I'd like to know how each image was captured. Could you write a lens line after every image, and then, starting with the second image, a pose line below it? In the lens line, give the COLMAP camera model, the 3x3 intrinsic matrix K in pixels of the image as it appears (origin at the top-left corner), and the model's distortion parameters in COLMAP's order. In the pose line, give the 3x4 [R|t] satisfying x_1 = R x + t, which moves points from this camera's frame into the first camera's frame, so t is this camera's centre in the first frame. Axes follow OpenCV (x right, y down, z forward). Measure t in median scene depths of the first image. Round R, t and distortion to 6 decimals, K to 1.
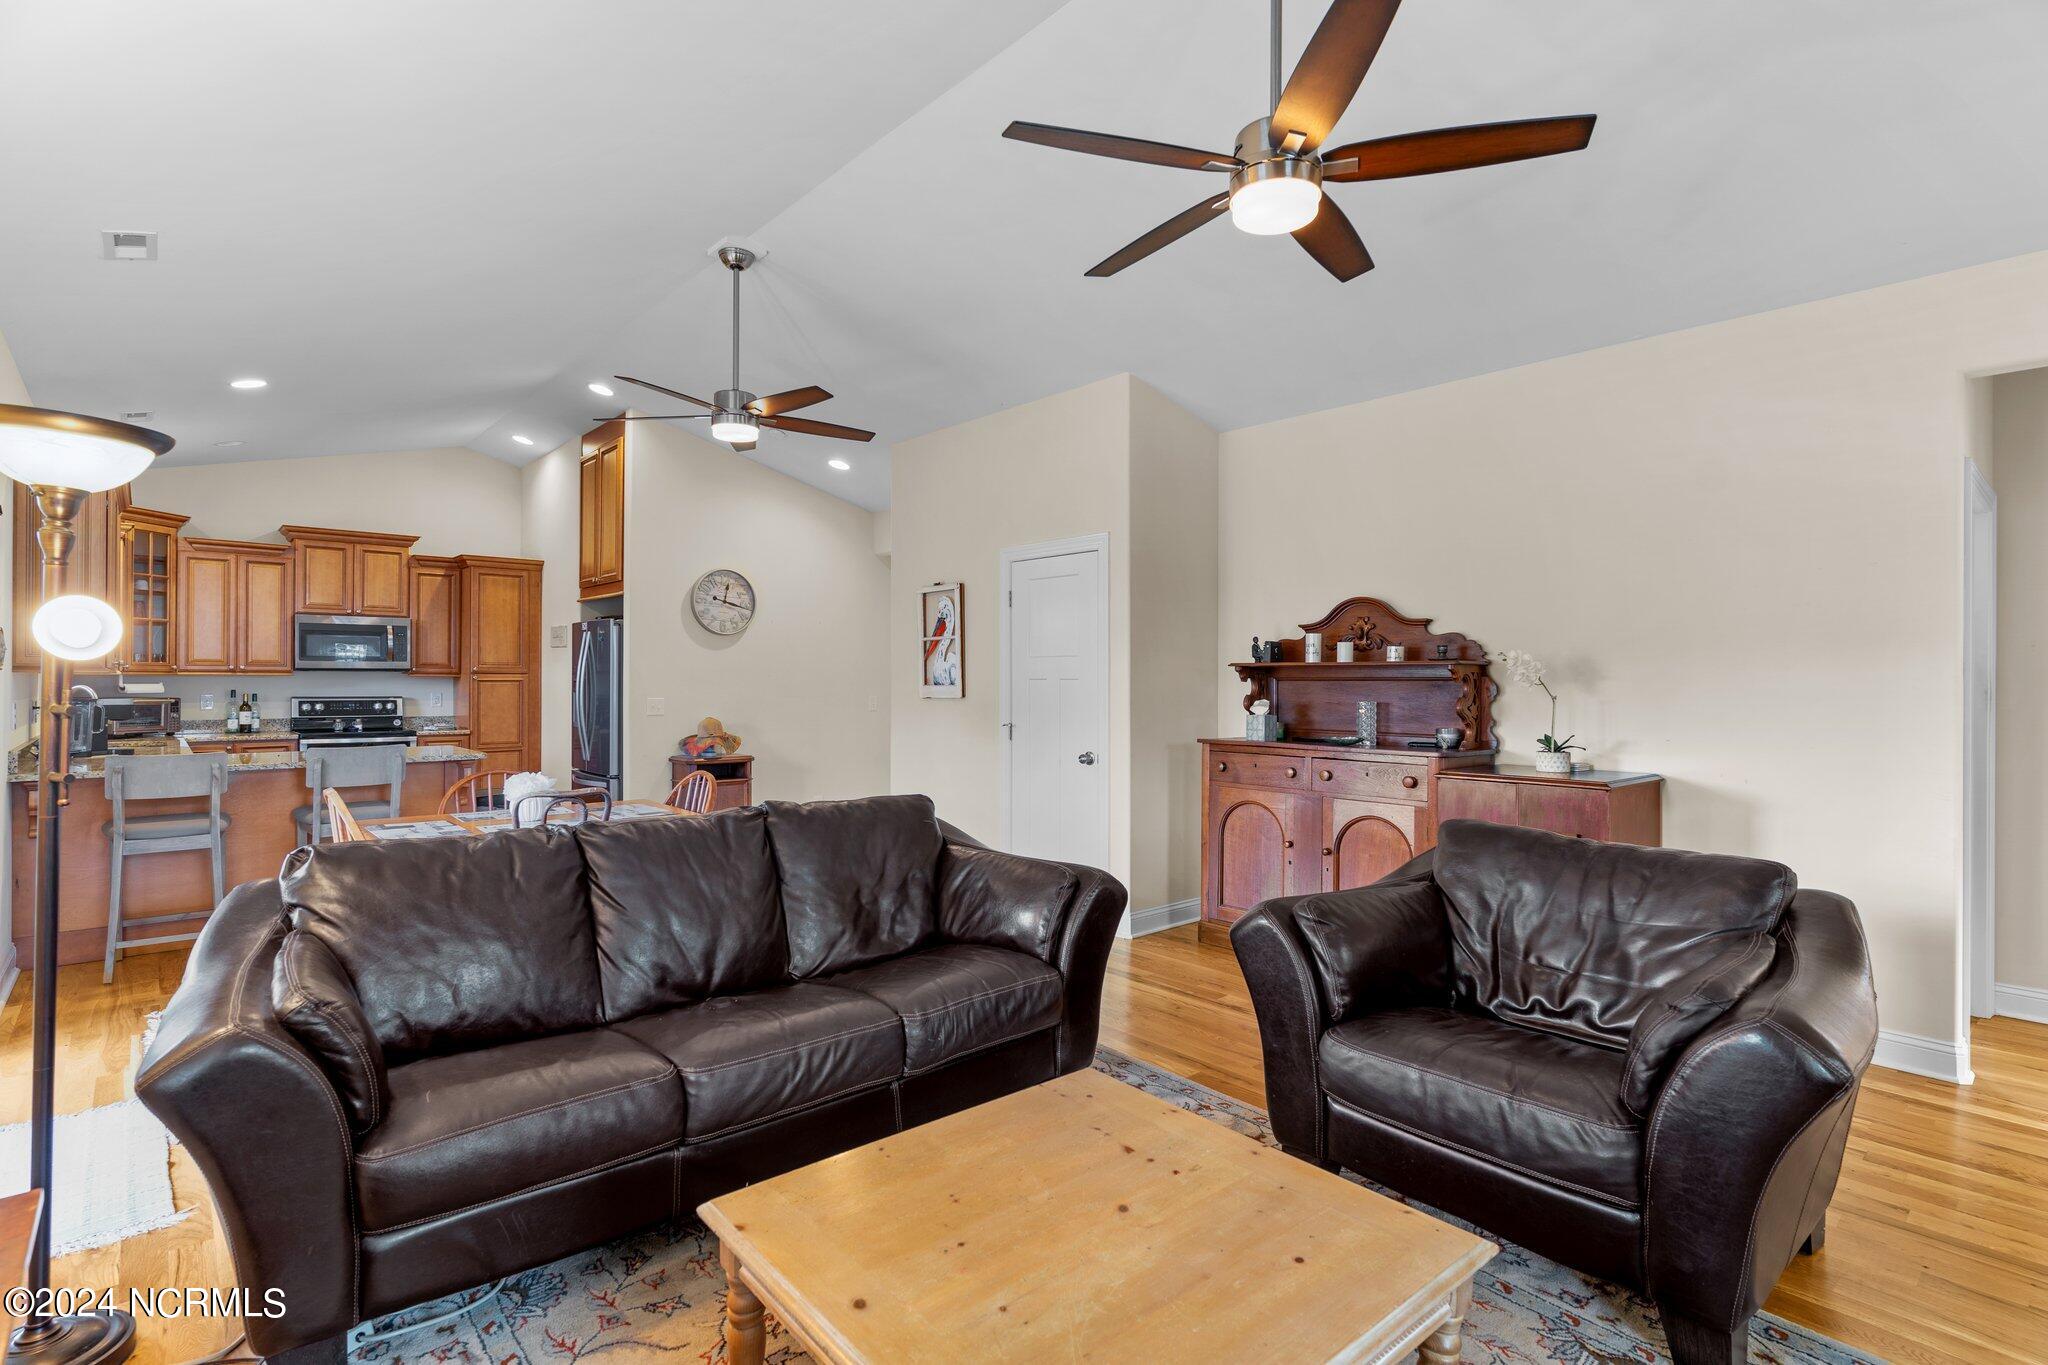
lens RADIAL K [[985.3, 0, 1027.1], [0, 985.3, 679.9], [0, 0, 1]] dist [0.002879, -0.000182]
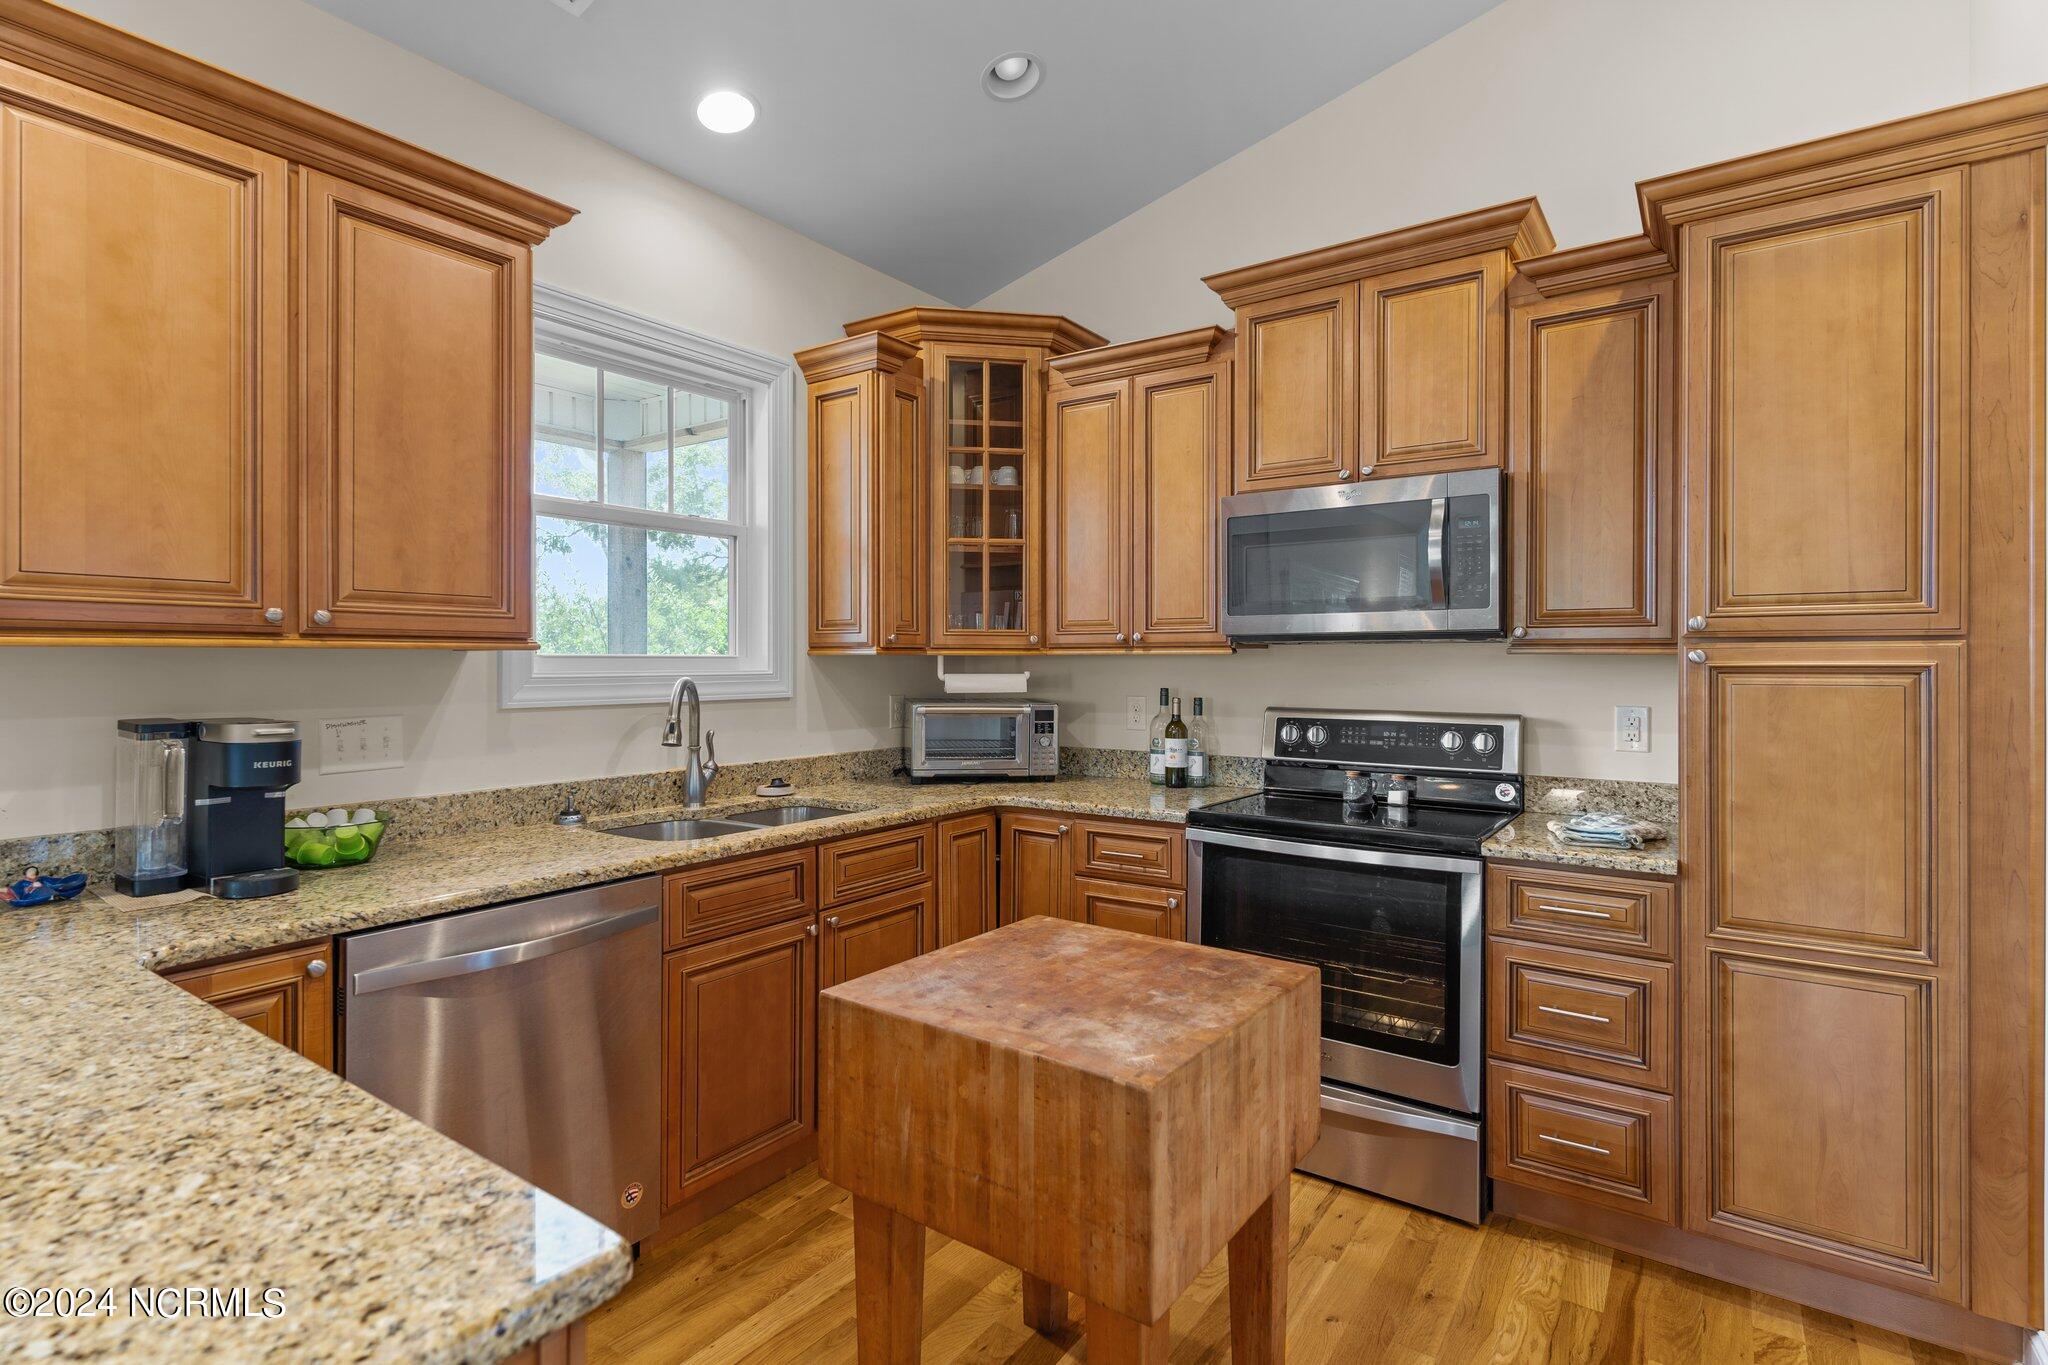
lens RADIAL K [[985.3, 0, 1024.3], [0, 985.3, 663.9], [0, 0, 1]] dist [0.002879, -0.000182]
pose [[0.227032, -0.002388, -0.973884, -0.380992], [0.001118, 0.999997, -0.002192, -0.000027], [0.973887, -0.000591, 0.227034, 0.836885]]
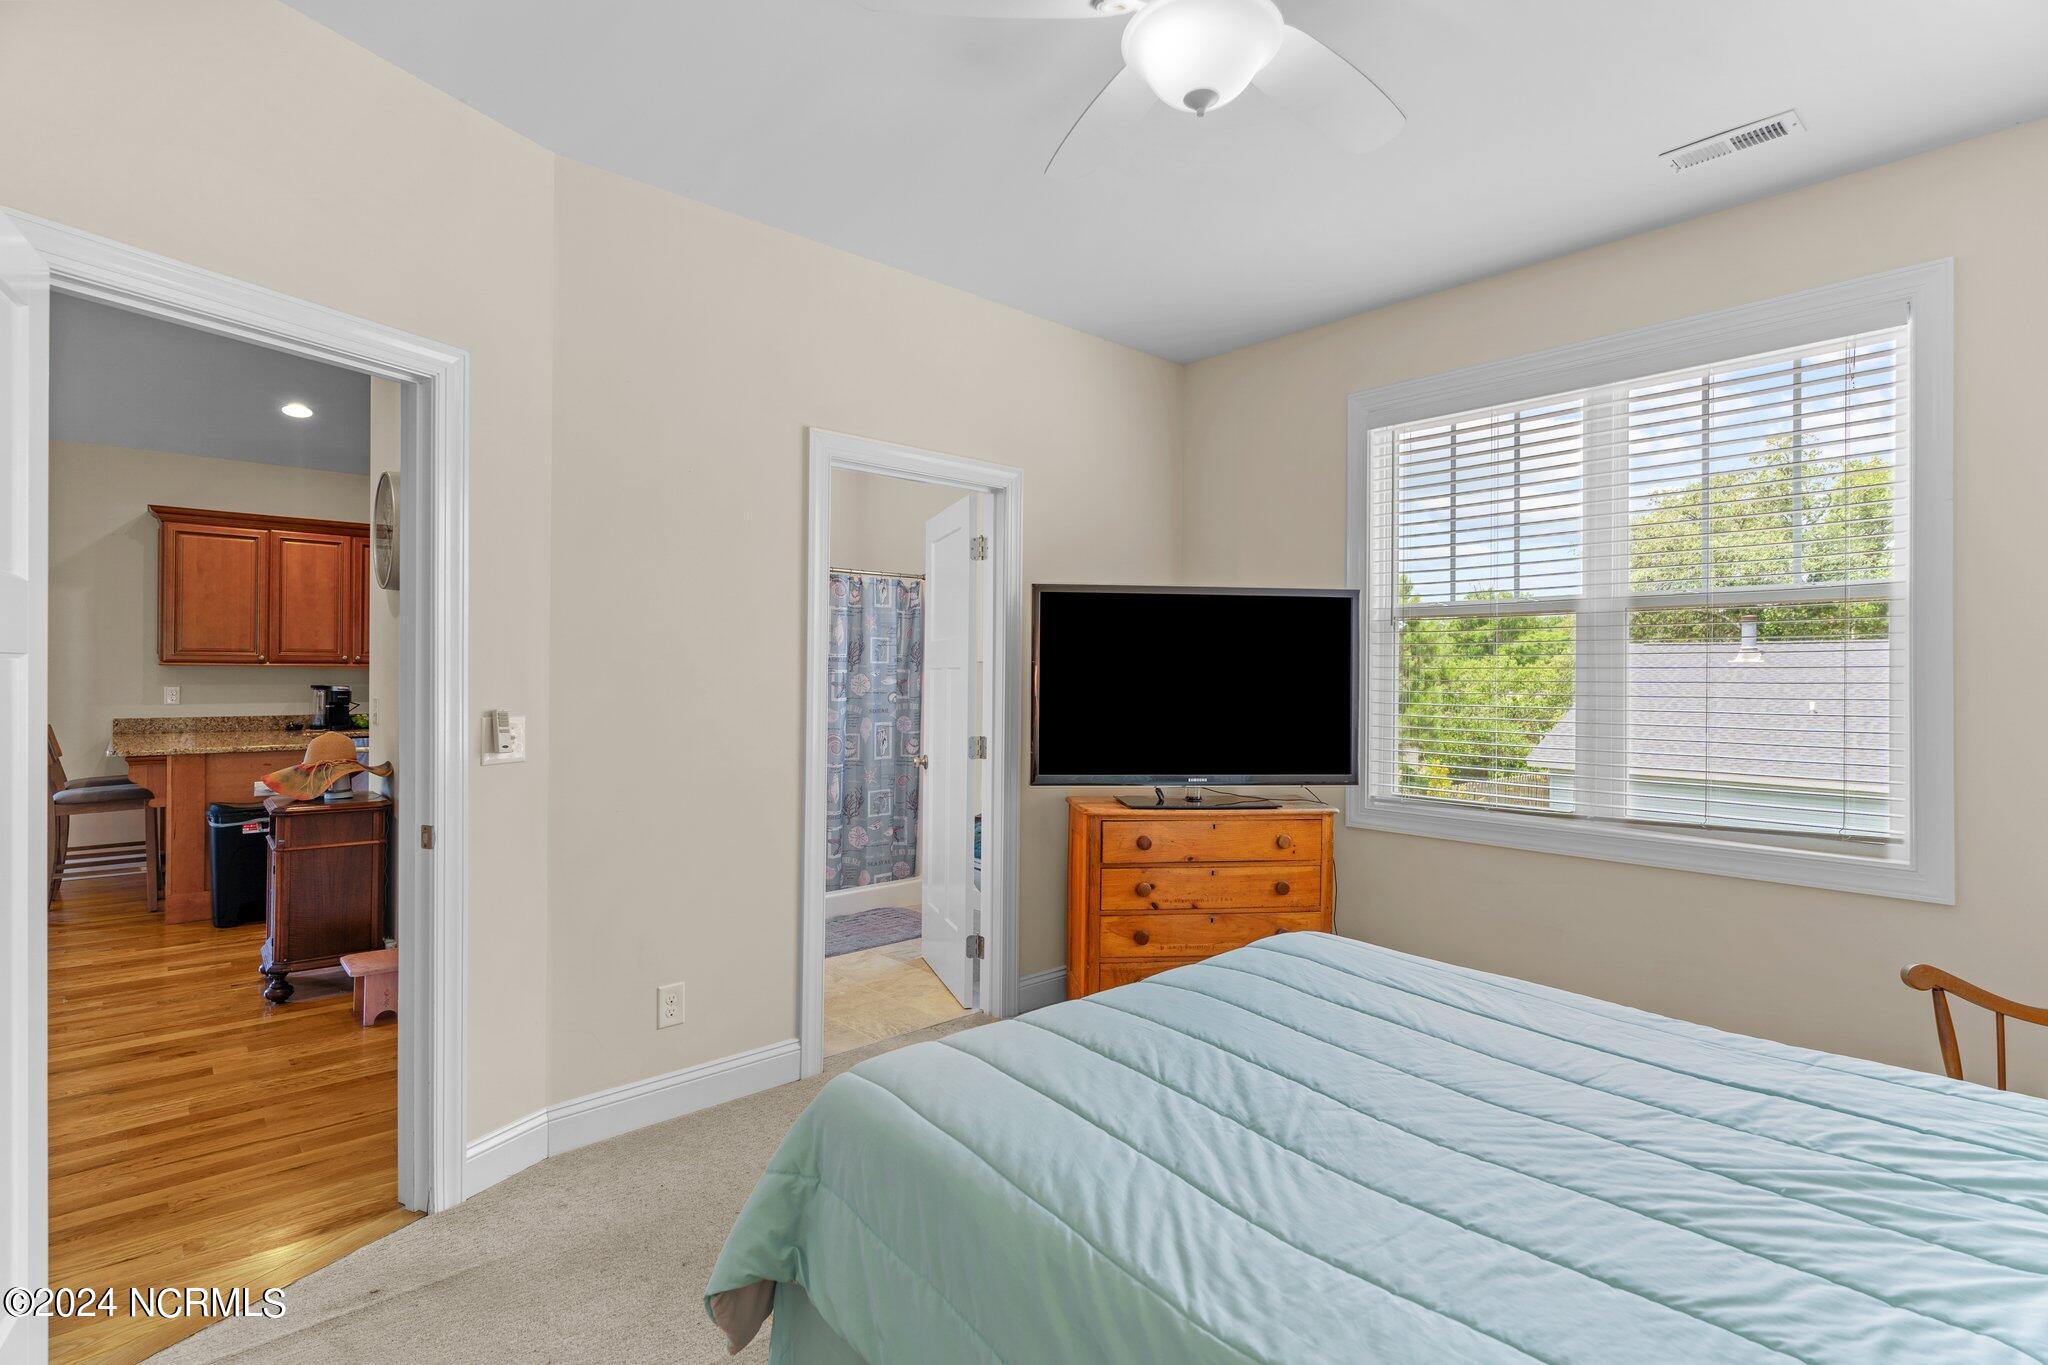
lens RADIAL K [[985.3, 0, 1027.8], [0, 985.3, 670.2], [0, 0, 1]] dist [0.002879, -0.000182]
pose [[0.000790, -0.010717, -0.999942, 0.252217], [-0.002507, 0.999939, -0.010719, 0.006892], [0.999997, 0.002516, 0.000763, 1.341283]]
